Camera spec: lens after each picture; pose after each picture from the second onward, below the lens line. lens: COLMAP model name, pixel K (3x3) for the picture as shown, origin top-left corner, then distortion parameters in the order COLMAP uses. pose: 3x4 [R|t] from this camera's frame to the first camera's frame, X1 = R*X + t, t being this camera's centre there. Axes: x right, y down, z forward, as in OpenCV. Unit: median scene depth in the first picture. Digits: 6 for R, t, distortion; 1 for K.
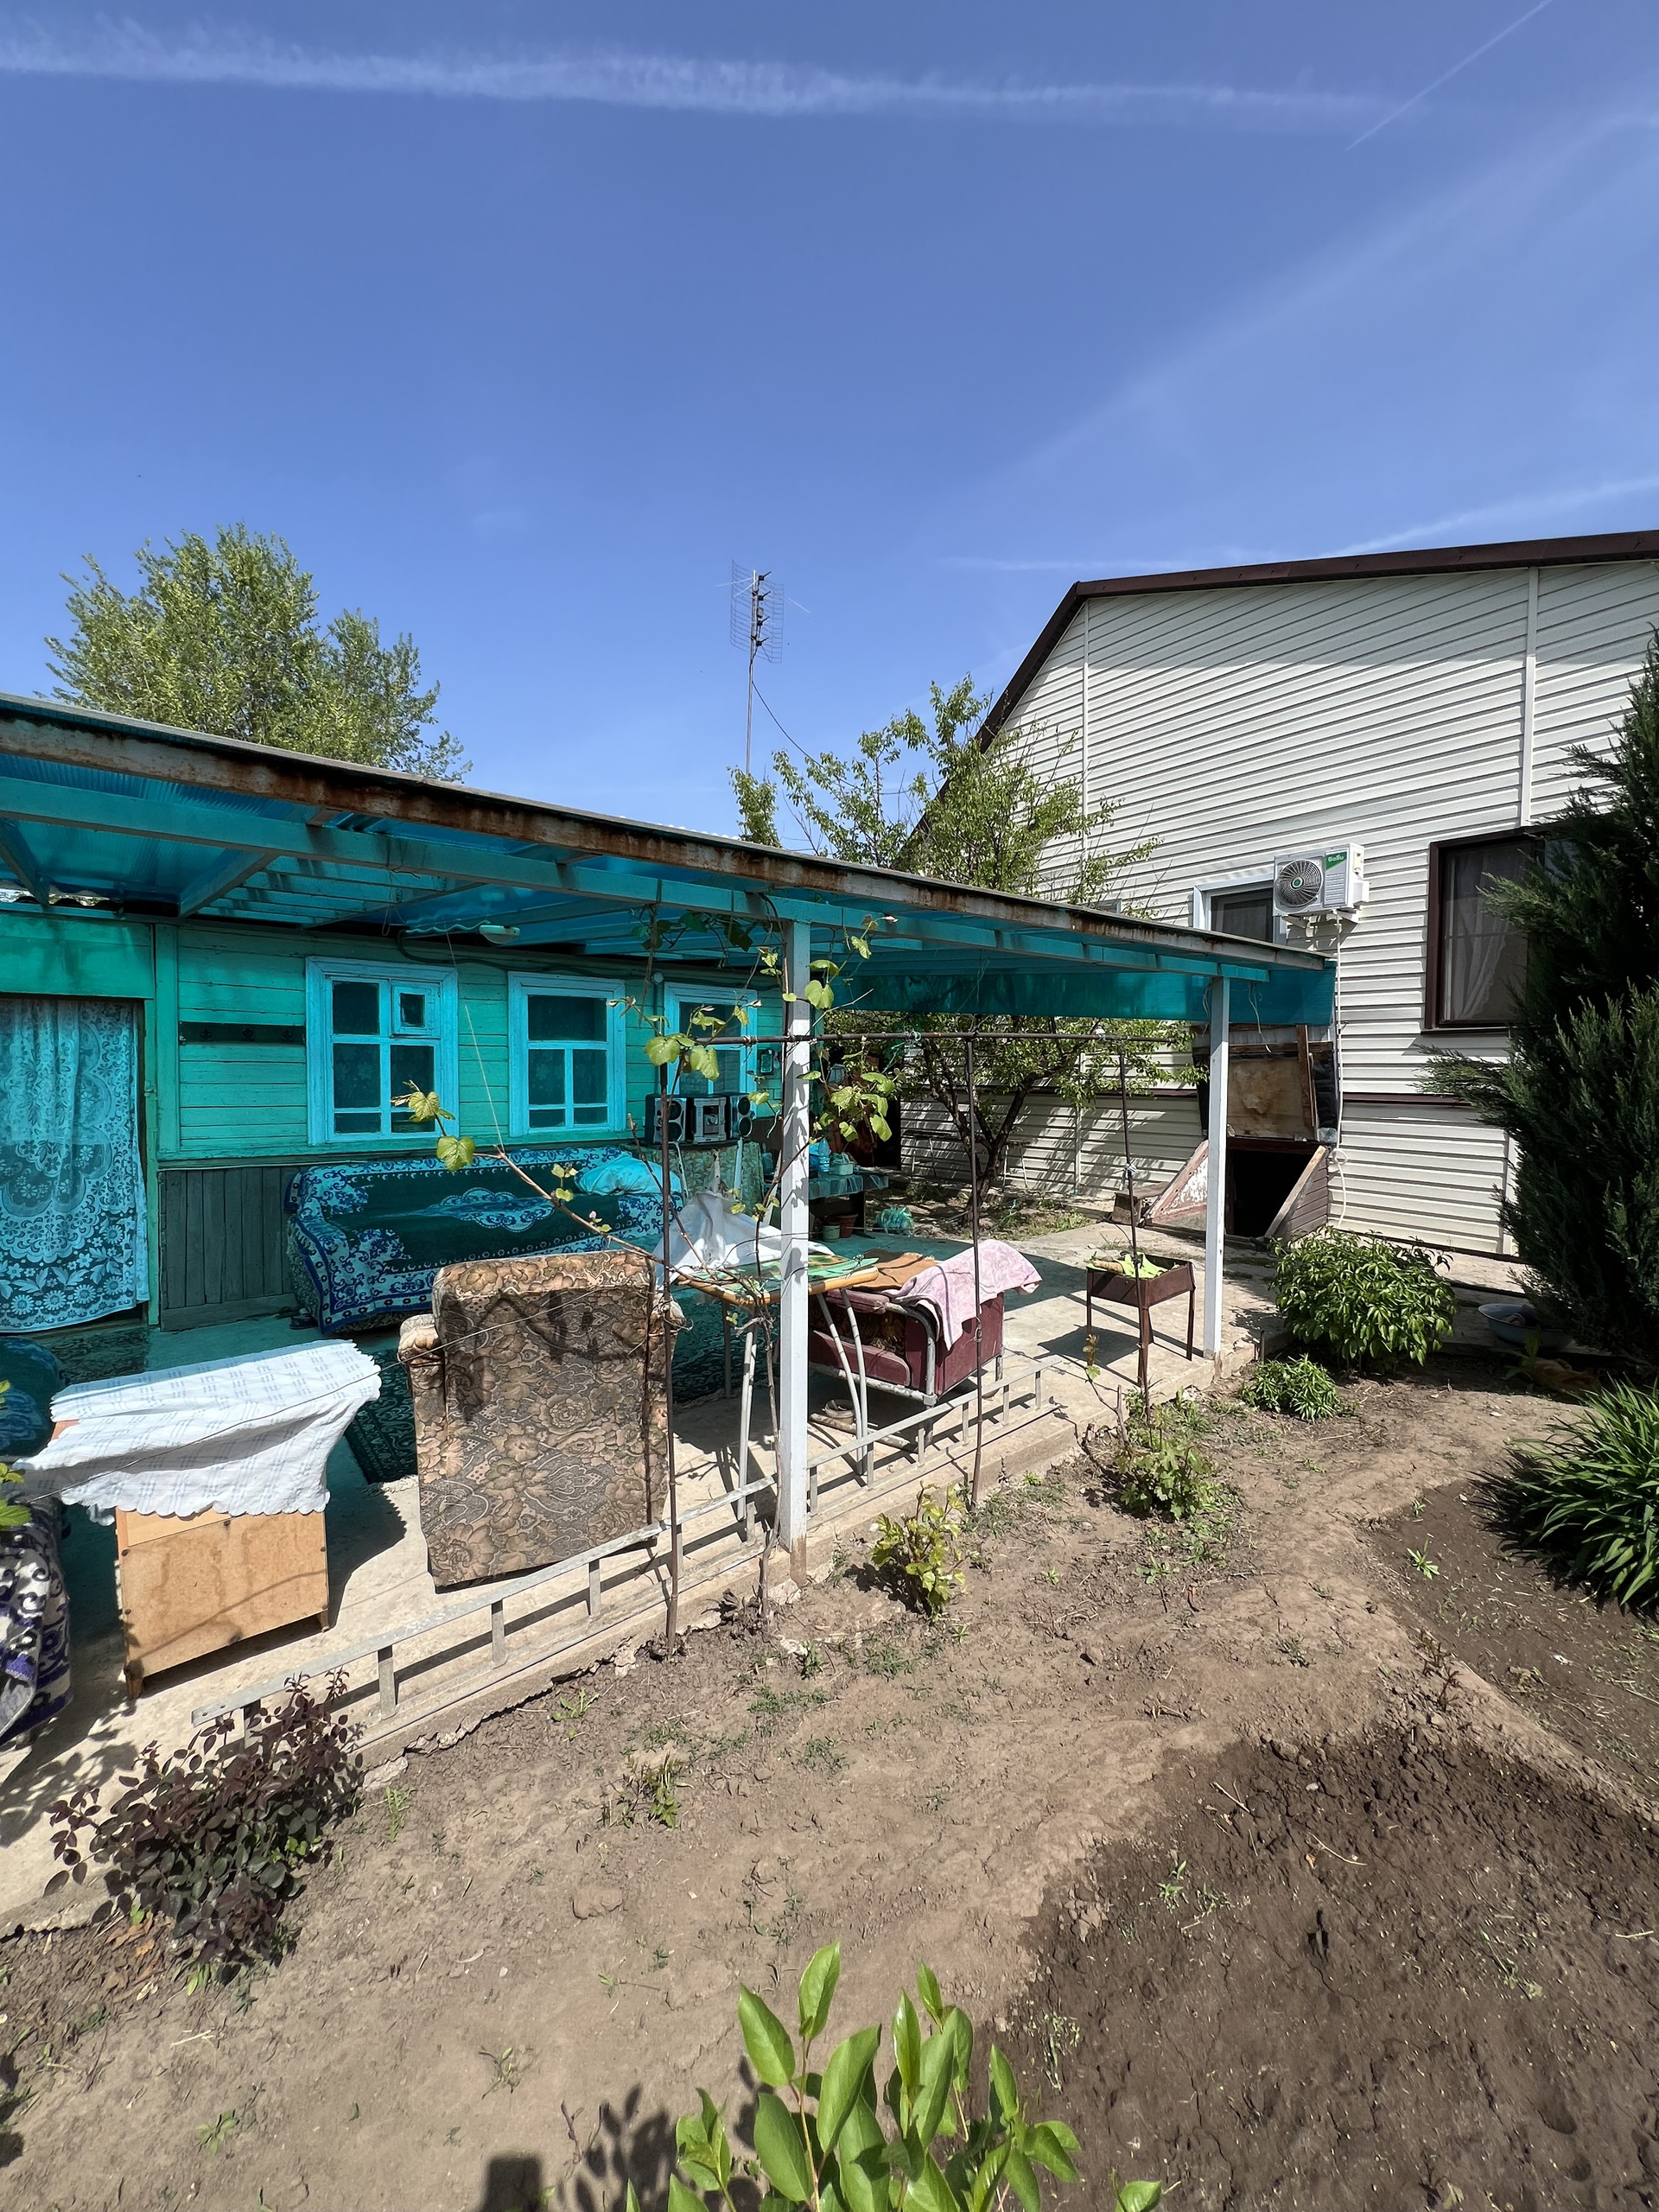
lens RADIAL K [[888.7, 0, 840.3], [0, 888.7, 1099.9], [0, 0, 1]] dist [-0.003544, 0.001013]
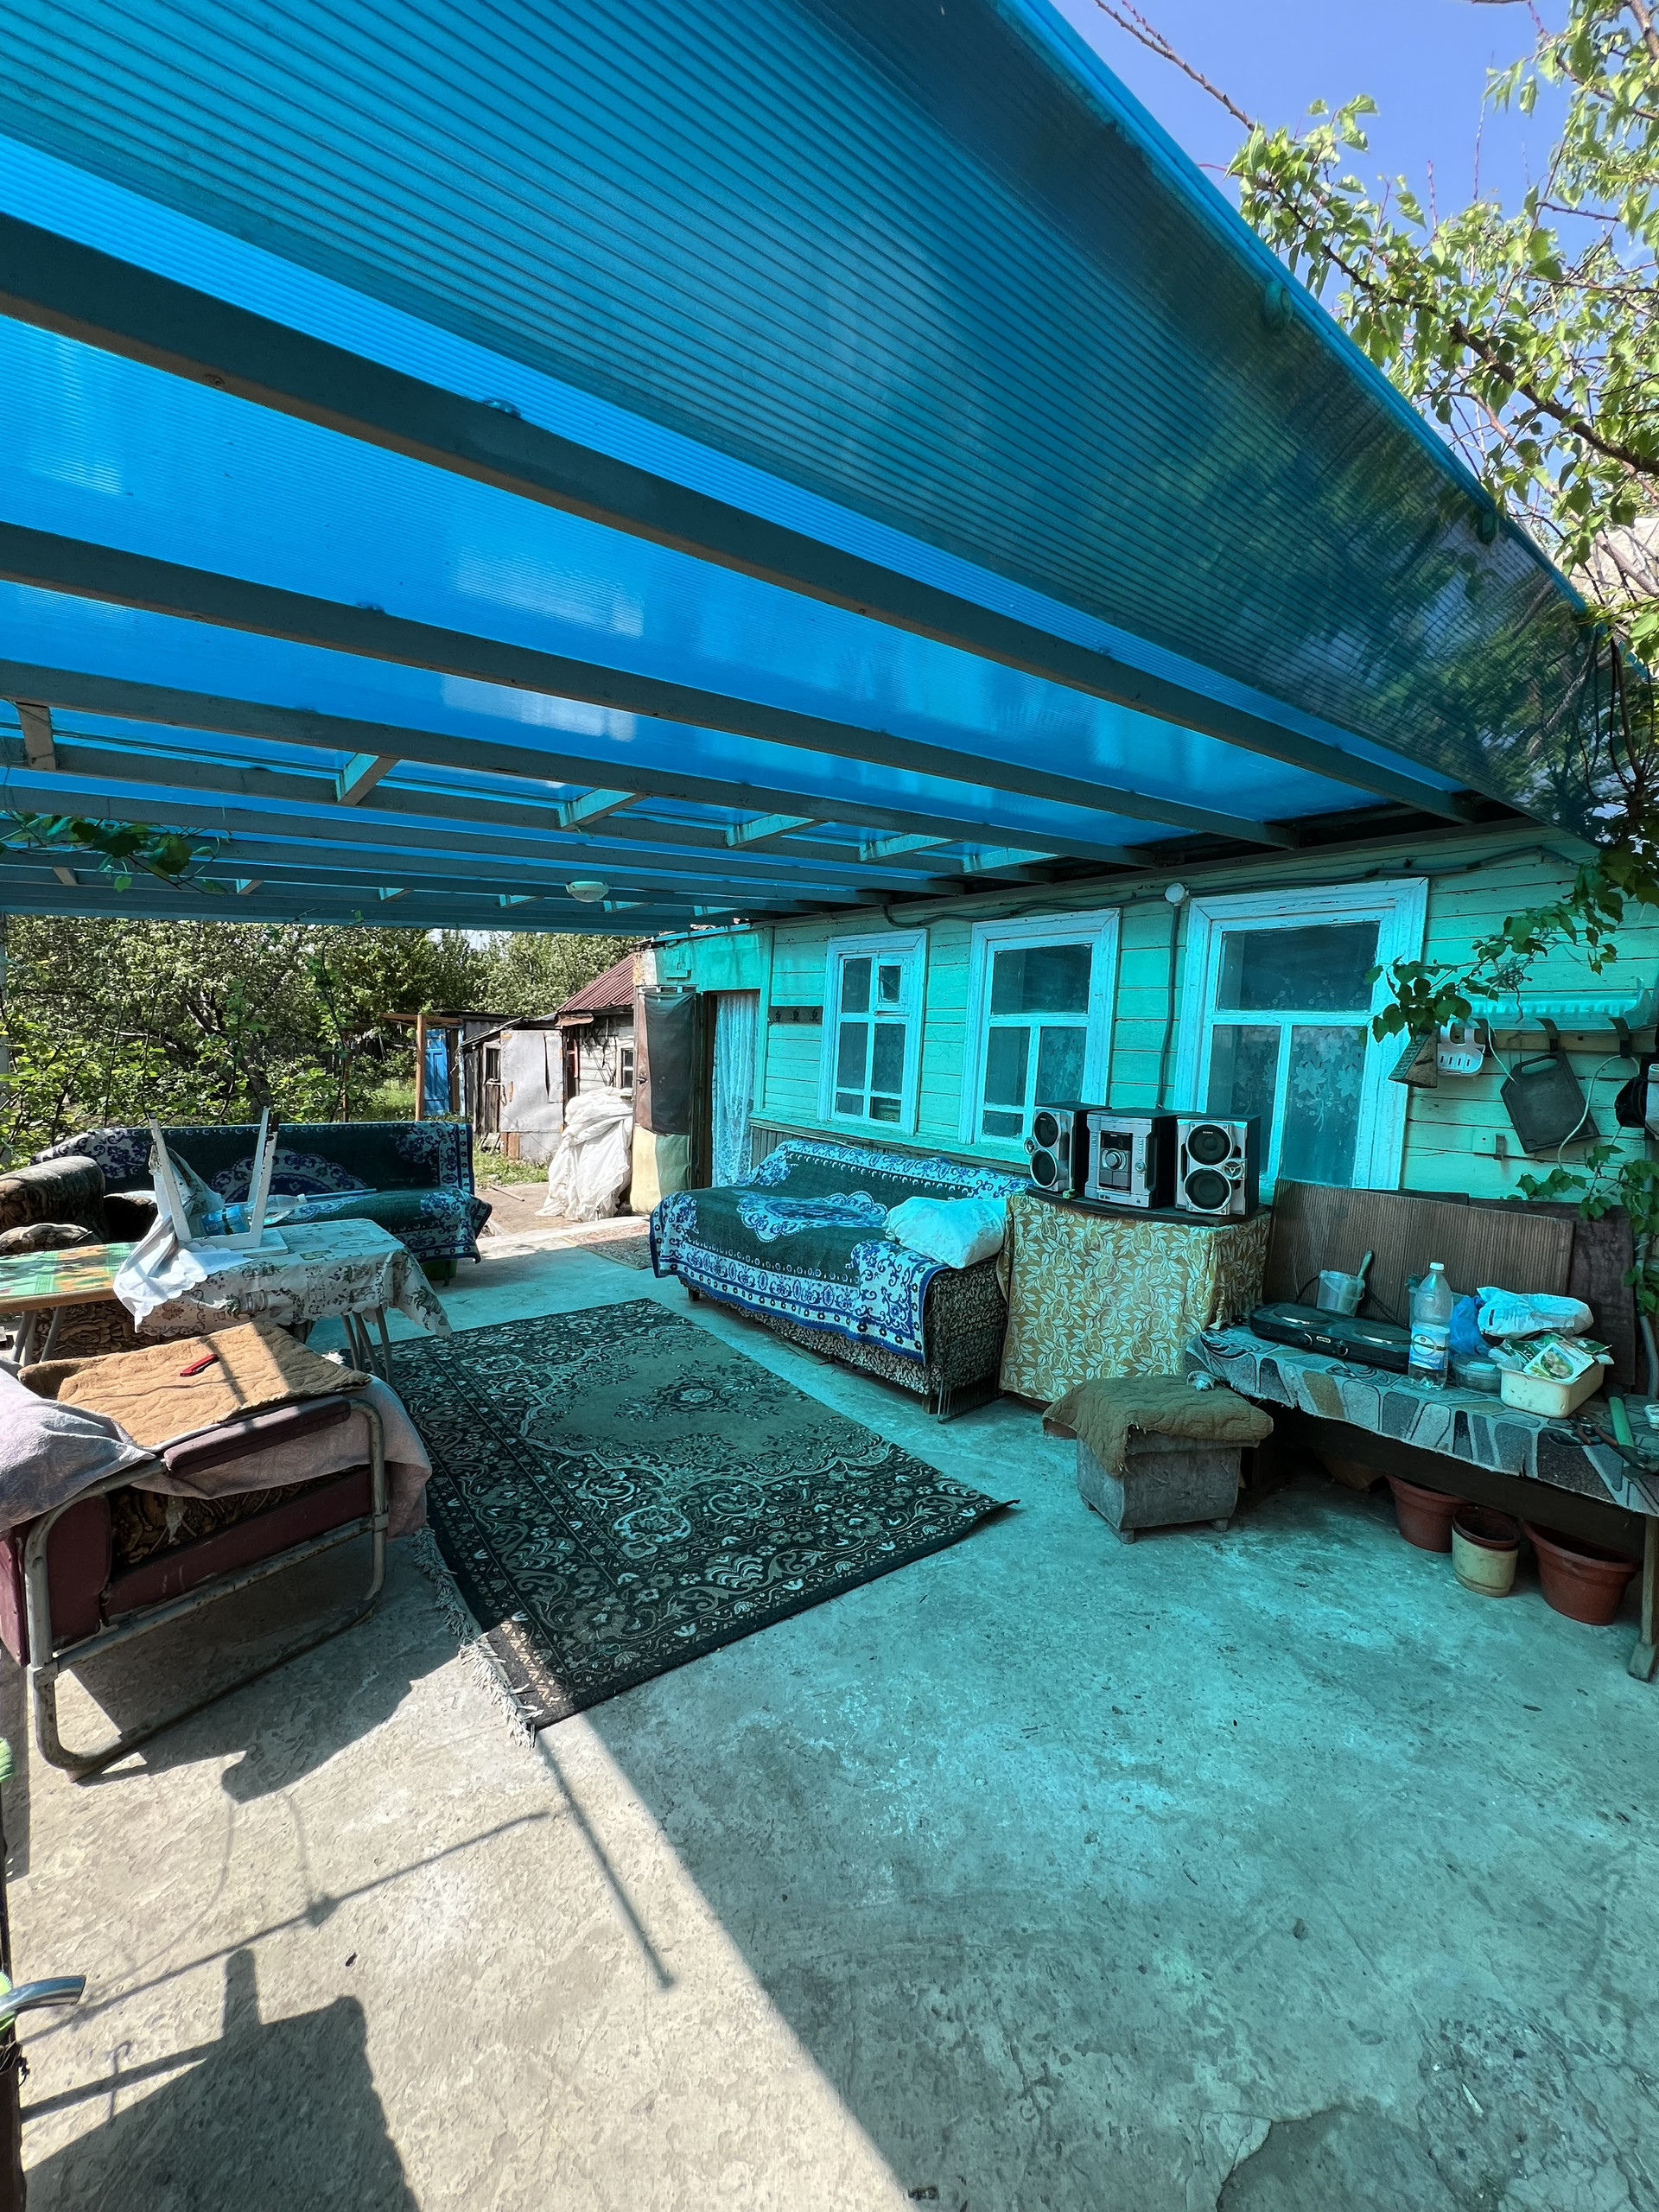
lens RADIAL K [[888.7, 0, 834.1], [0, 888.7, 1100.4], [0, 0, 1]] dist [-0.003544, 0.001013]
pose [[-0.014154, 0.059074, -0.998153, 0.436397], [-0.076807, 0.995240, 0.059991, -0.035580], [0.996946, 0.077514, -0.009550, 1.016790]]
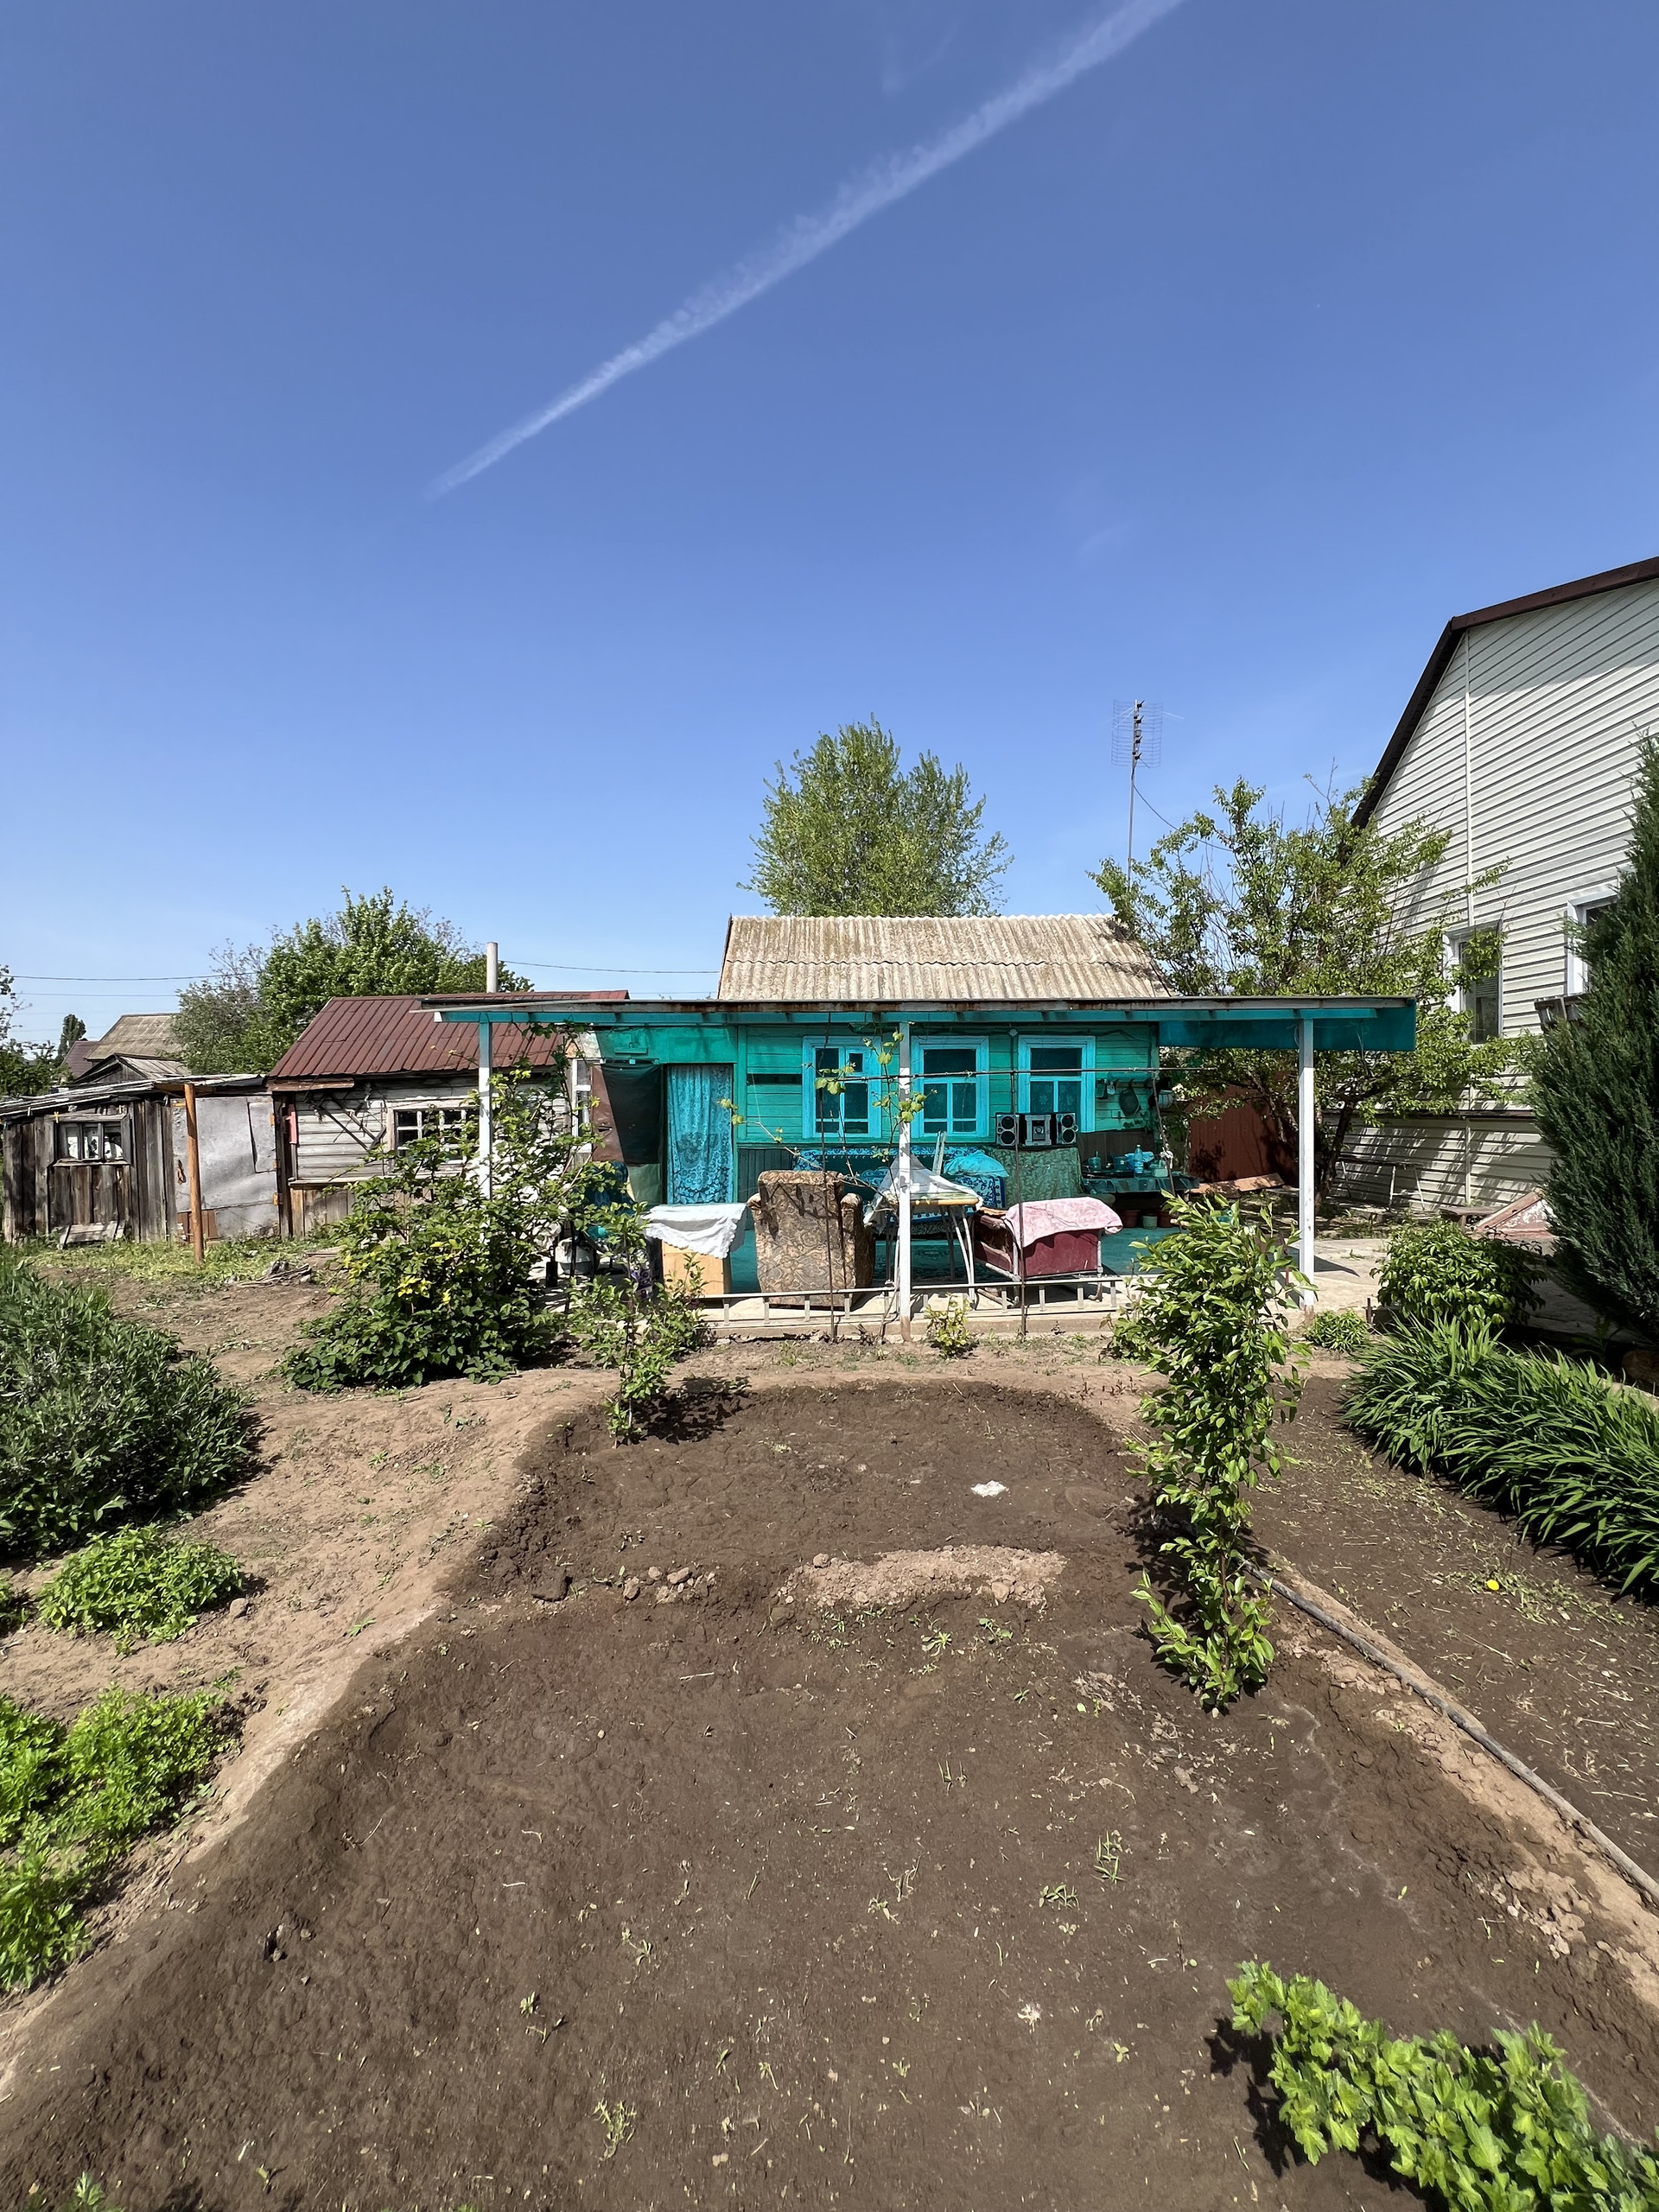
lens RADIAL K [[888.7, 0, 837.3], [0, 888.7, 1105.1], [0, 0, 1]] dist [-0.003544, 0.001013]
pose [[0.784476, -0.004042, -0.620146, 0.591056], [-0.013953, 0.999611, -0.024165, 0.025102], [0.620002, 0.027610, 0.784114, -0.395481]]
